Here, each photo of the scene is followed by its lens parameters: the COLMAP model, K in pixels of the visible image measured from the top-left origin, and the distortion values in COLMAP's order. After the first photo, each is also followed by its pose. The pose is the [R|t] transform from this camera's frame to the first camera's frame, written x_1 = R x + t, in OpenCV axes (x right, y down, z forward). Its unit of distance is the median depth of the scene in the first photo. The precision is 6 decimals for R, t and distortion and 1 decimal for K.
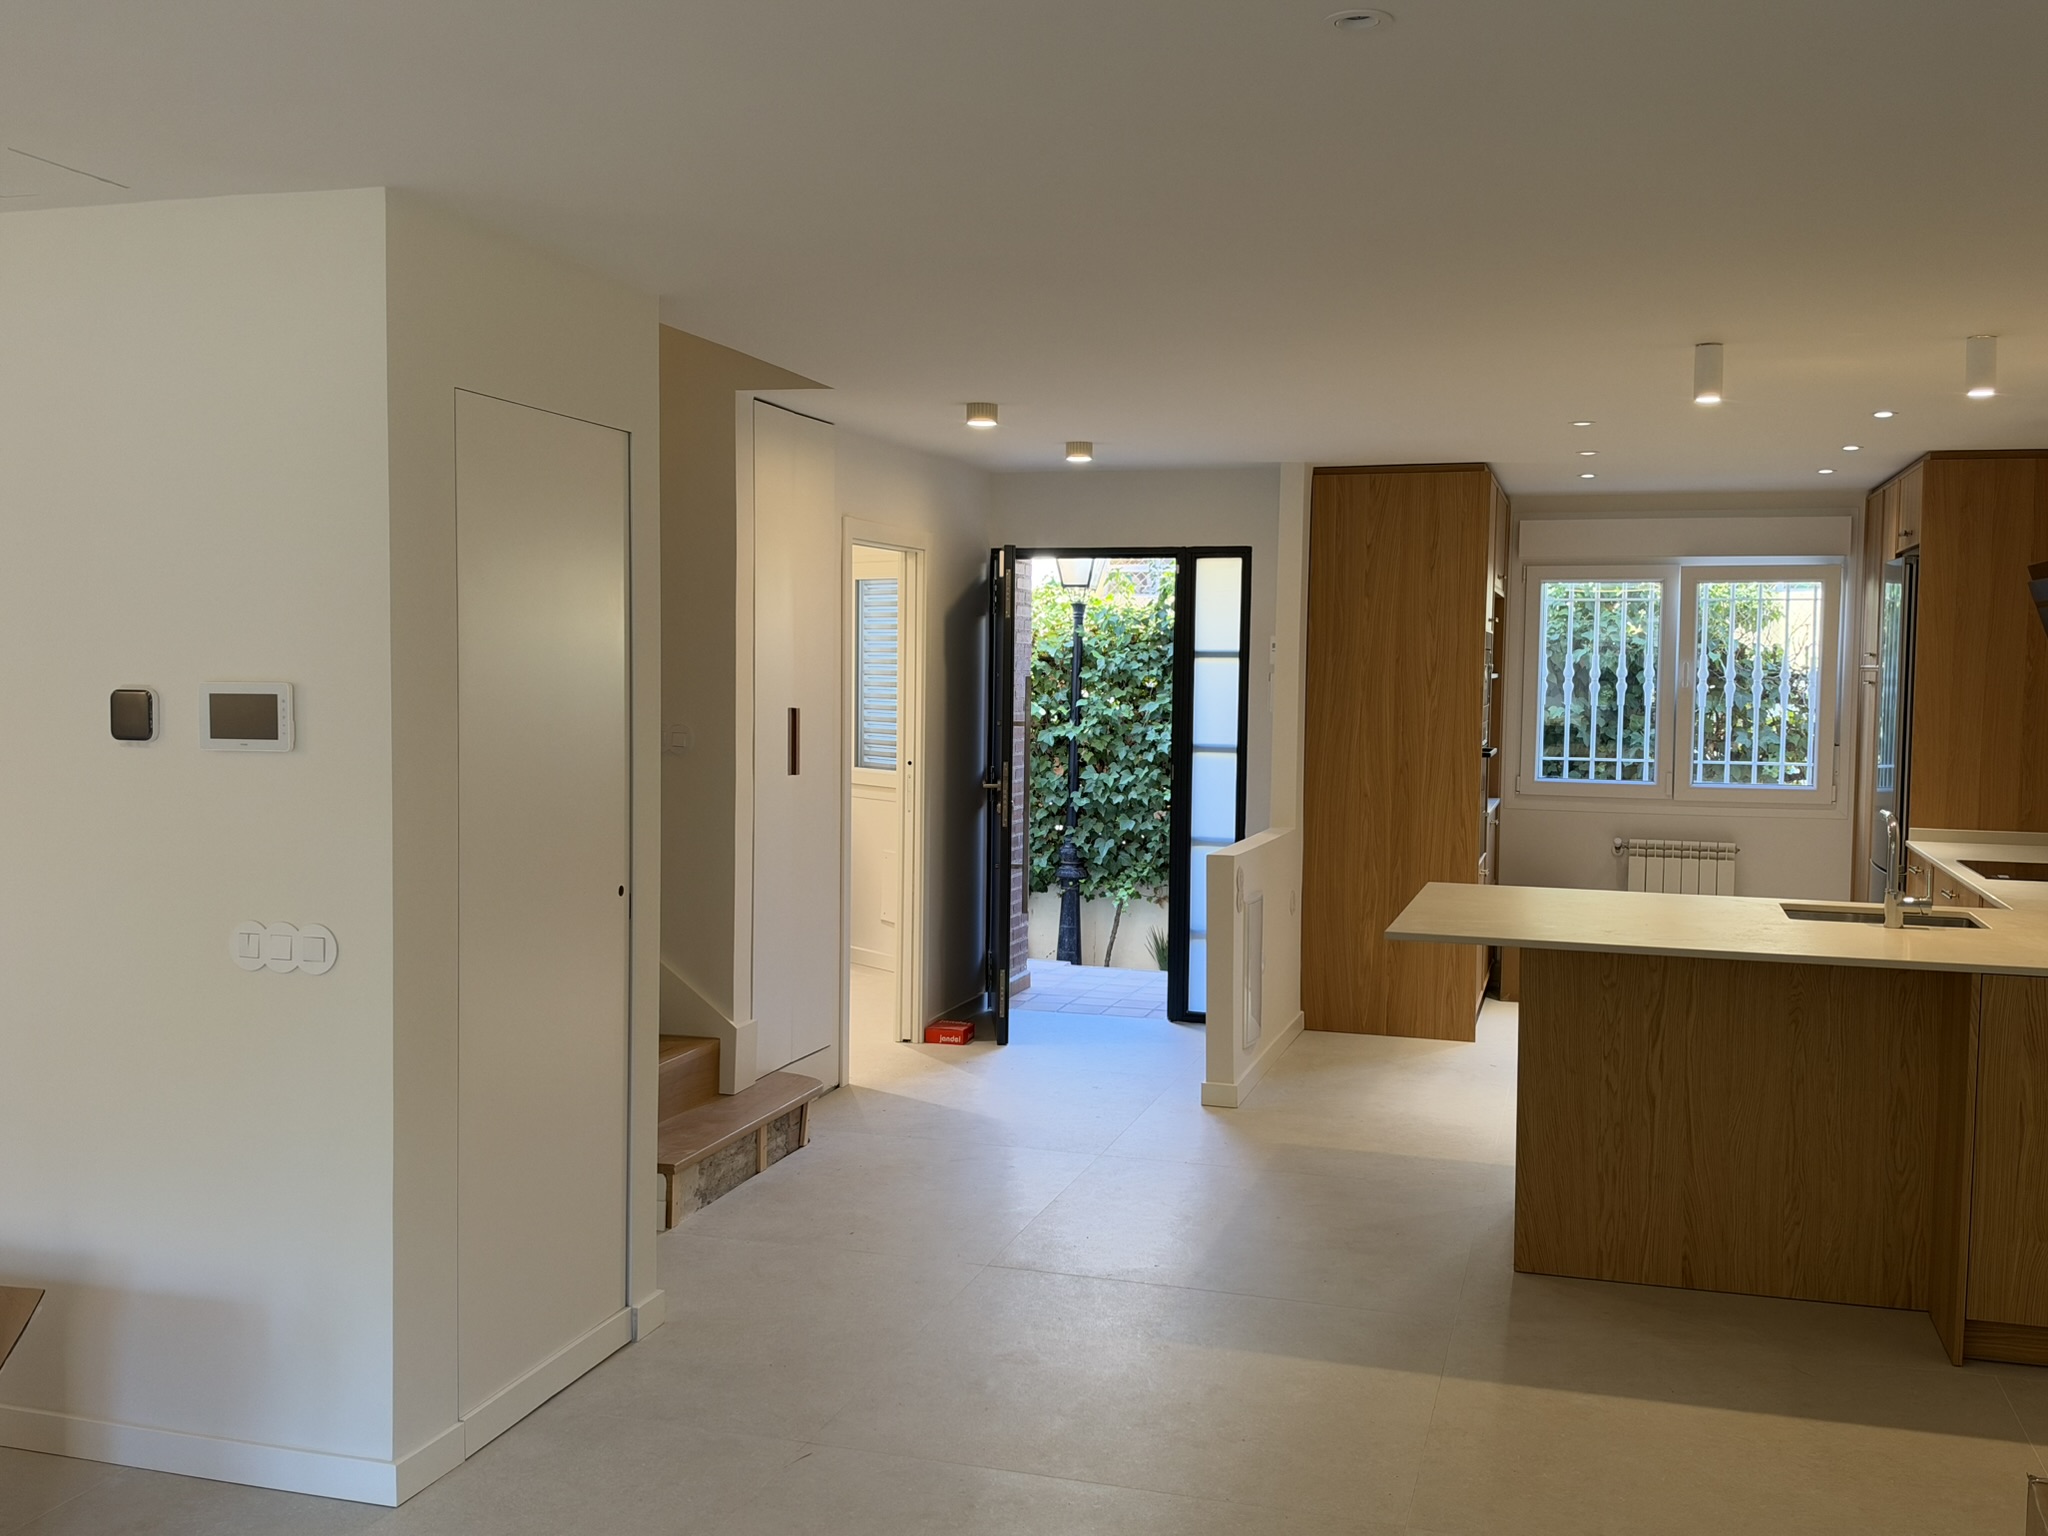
lens RADIAL K [[1879.5, 0, 1015.9], [0, 1879.5, 773.7], [0, 0, 1]] dist [0.185672, -0.396137]
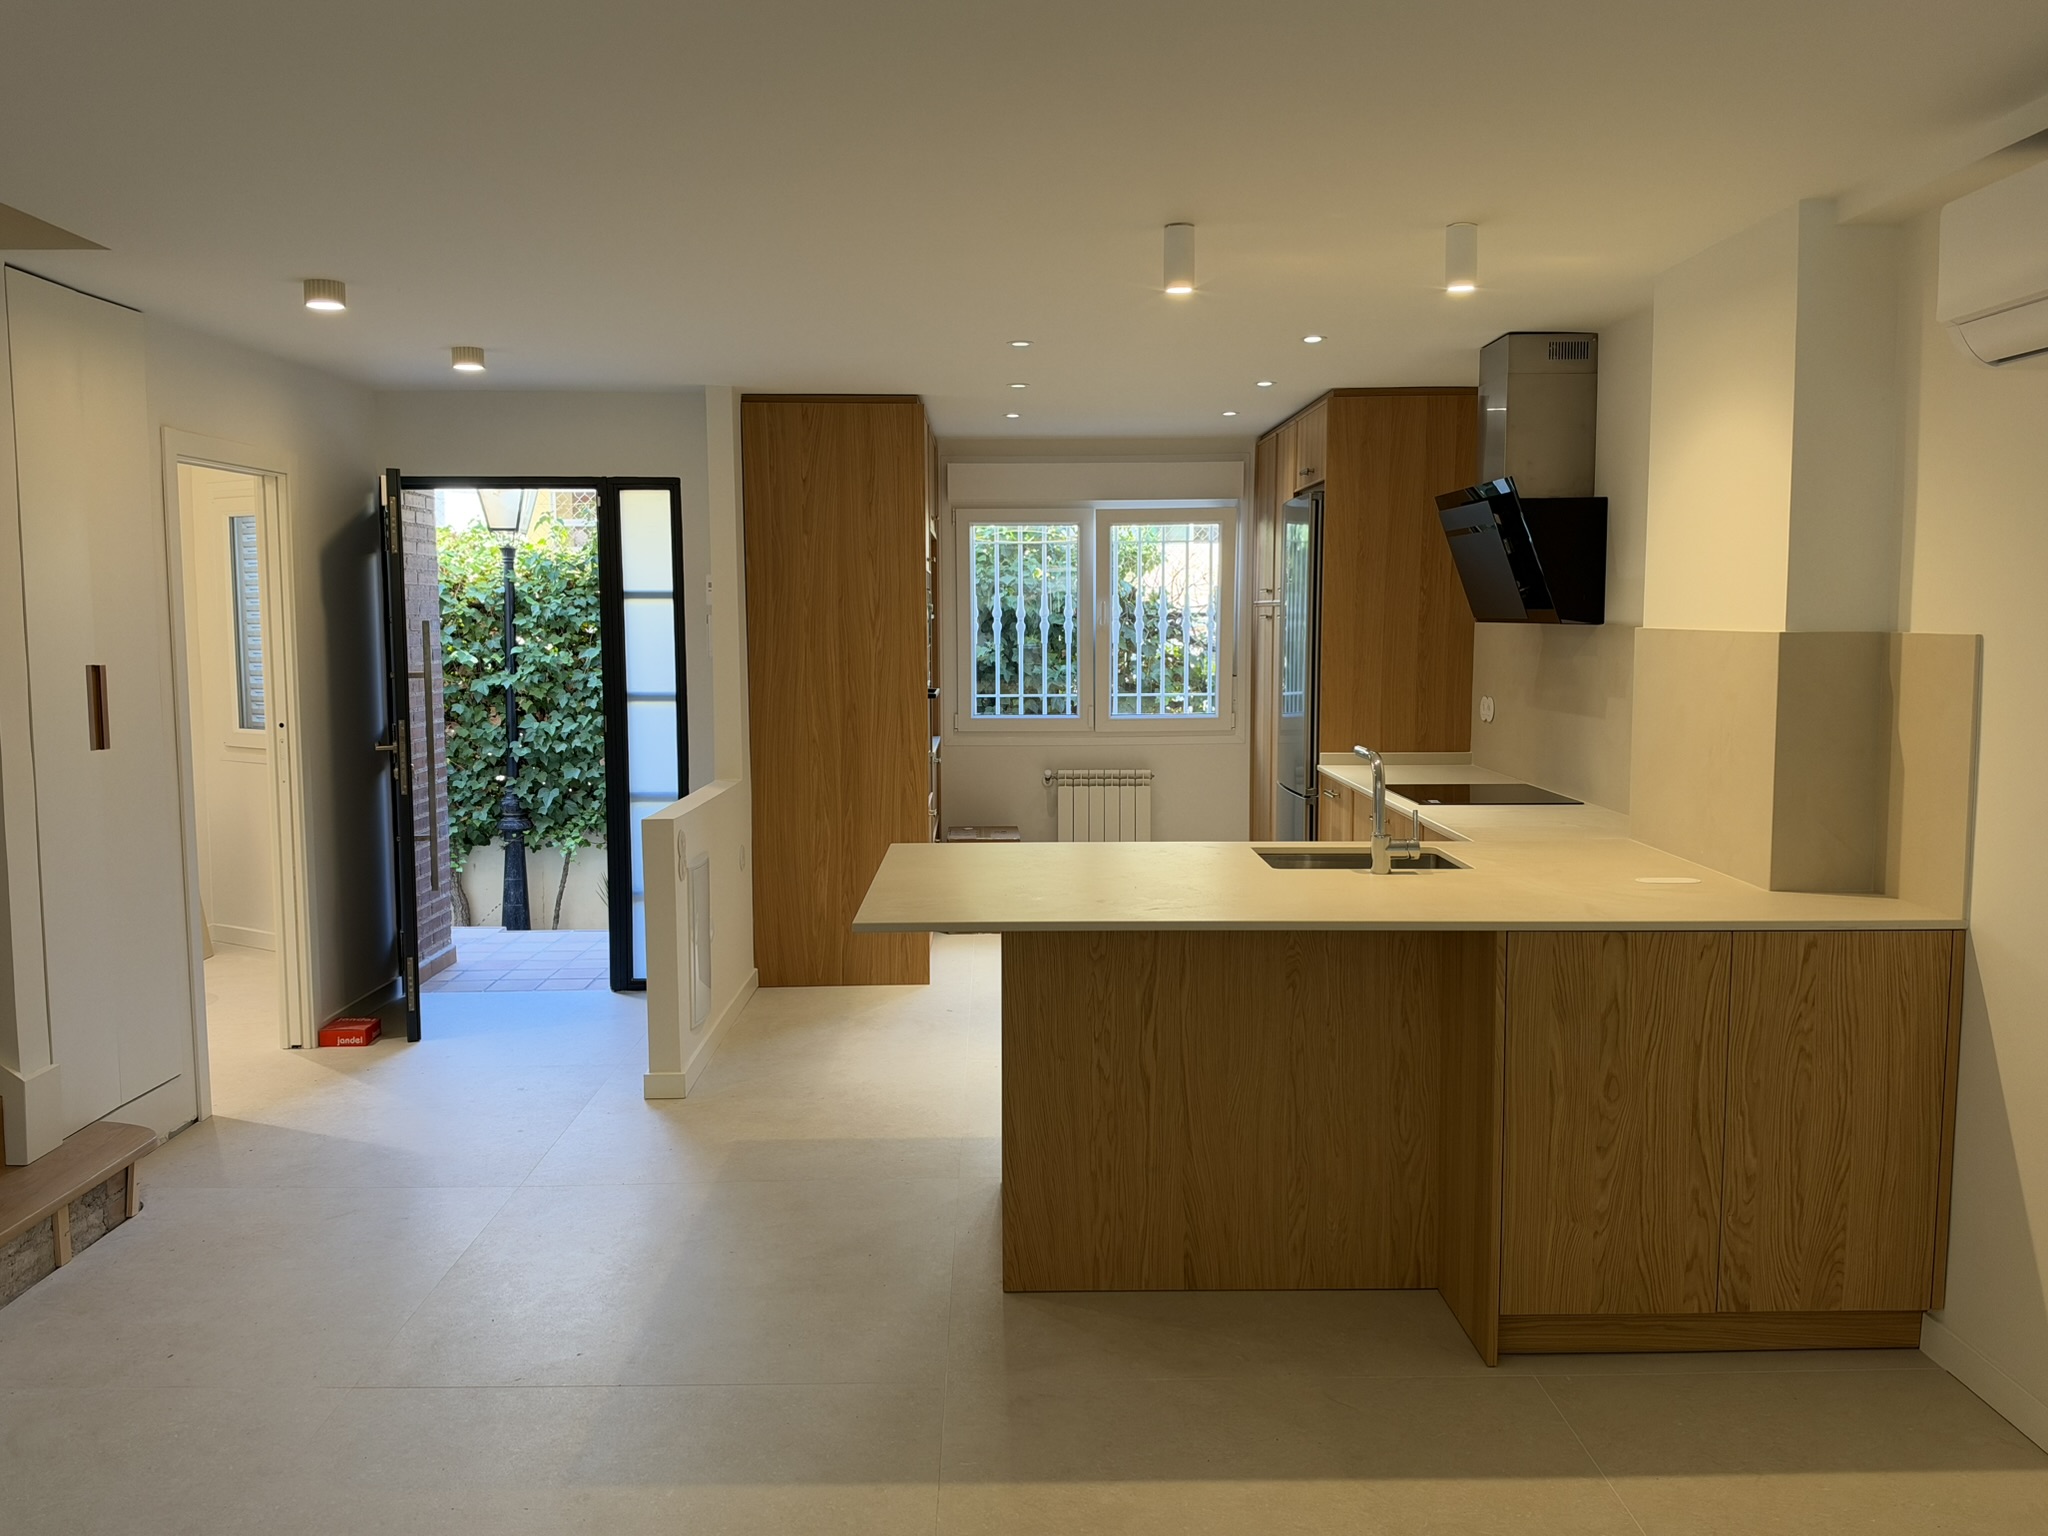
lens RADIAL K [[1682.9, 0, 1022.4], [0, 1682.9, 777.5], [0, 0, 1]] dist [0.165561, -0.329567]
pose [[0.951457, -0.046143, 0.304304, 0.022627], [0.034062, 0.998411, 0.044892, -0.004734], [-0.305892, -0.032348, 0.951517, 0.140549]]
